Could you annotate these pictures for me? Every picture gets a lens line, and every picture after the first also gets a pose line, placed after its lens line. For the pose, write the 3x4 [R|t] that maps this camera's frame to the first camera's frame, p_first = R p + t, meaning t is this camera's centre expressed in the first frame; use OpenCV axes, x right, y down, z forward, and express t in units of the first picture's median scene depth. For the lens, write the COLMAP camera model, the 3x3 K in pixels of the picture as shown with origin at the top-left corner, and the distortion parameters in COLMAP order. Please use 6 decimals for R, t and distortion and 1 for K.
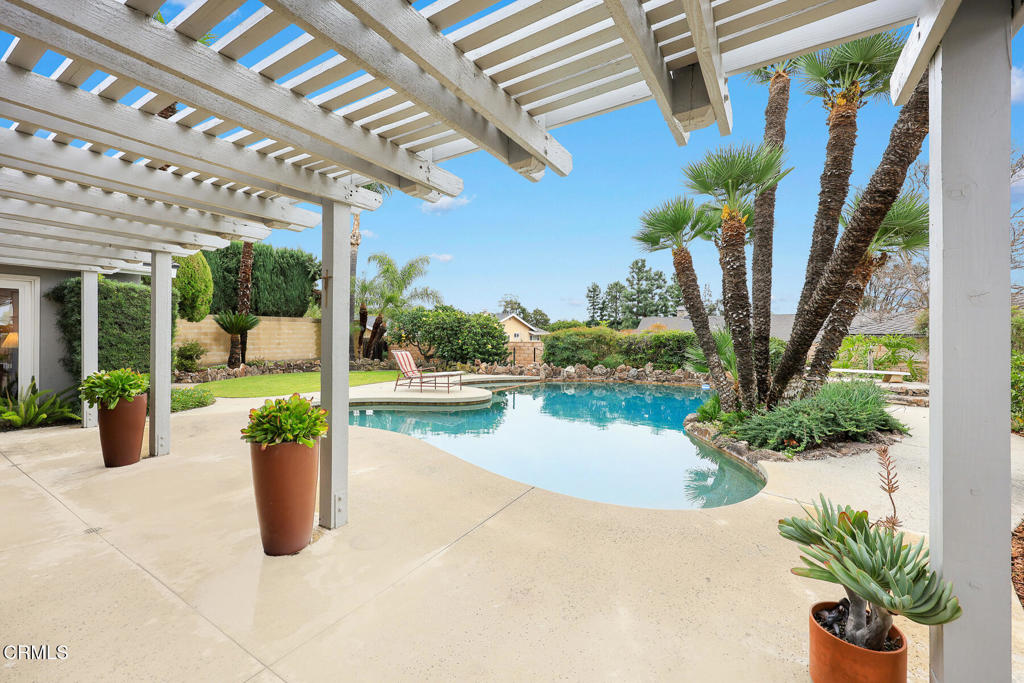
lens RADIAL K [[418.3, 0, 510.2], [0, 418.3, 339.8], [0, 0, 1]] dist [-0.001187, -0.000296]
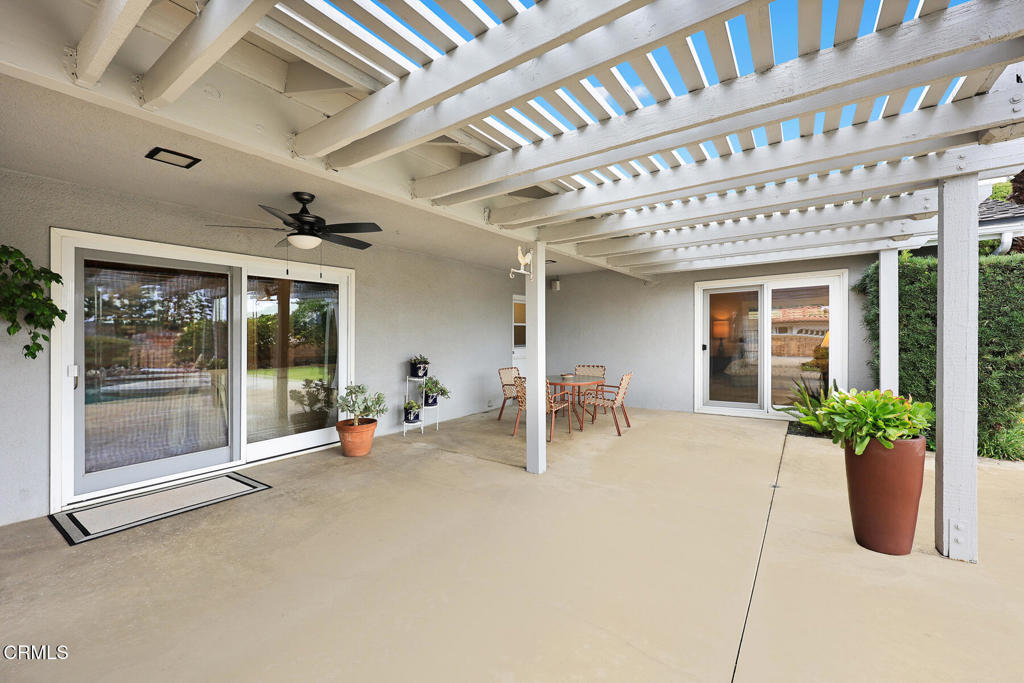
lens RADIAL K [[418.3, 0, 509.6], [0, 418.3, 336.6], [0, 0, 1]] dist [-0.001187, -0.000296]
pose [[-0.048956, 0.001918, -0.998799, -0.227480], [0.003553, 0.999992, 0.001746, -0.009547], [0.998795, -0.003463, -0.048962, 0.382592]]
